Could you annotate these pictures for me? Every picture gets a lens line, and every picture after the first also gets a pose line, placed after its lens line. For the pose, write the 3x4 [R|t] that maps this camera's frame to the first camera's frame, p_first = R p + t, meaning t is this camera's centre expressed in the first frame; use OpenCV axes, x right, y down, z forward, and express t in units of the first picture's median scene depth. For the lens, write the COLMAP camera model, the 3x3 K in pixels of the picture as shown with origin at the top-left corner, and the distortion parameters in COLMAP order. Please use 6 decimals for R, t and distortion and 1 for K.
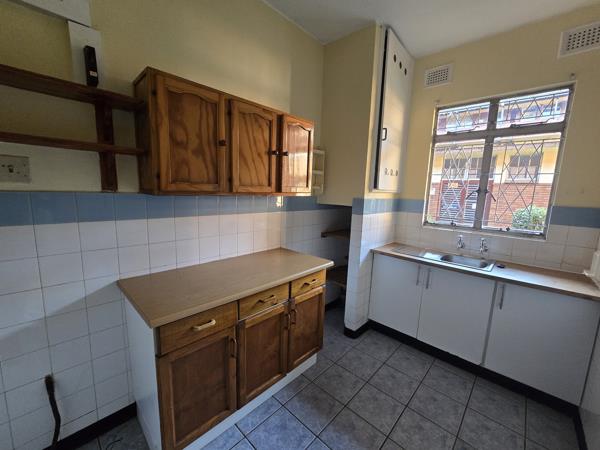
lens RADIAL K [[245.6, 0, 302.5], [0, 245.6, 225.8], [0, 0, 1]] dist [-0.001991, -0.000331]
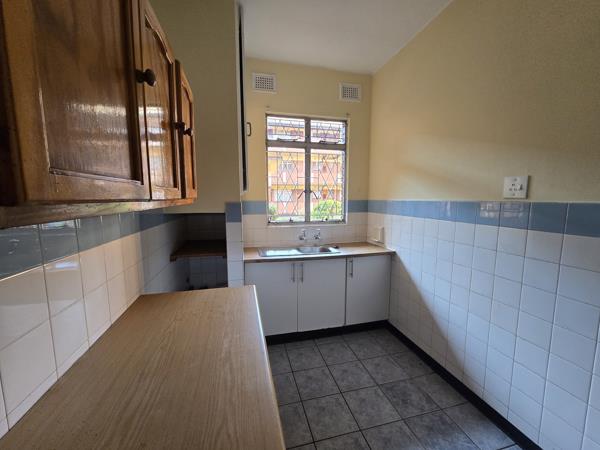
lens RADIAL K [[245.6, 0, 301.1], [0, 245.6, 225.3], [0, 0, 1]] dist [-0.001991, -0.000331]
pose [[0.538267, -0.130704, 0.832577, -0.353897], [0.143295, 0.987710, 0.062417, -0.056686], [-0.830503, 0.085707, 0.550381, 0.380806]]
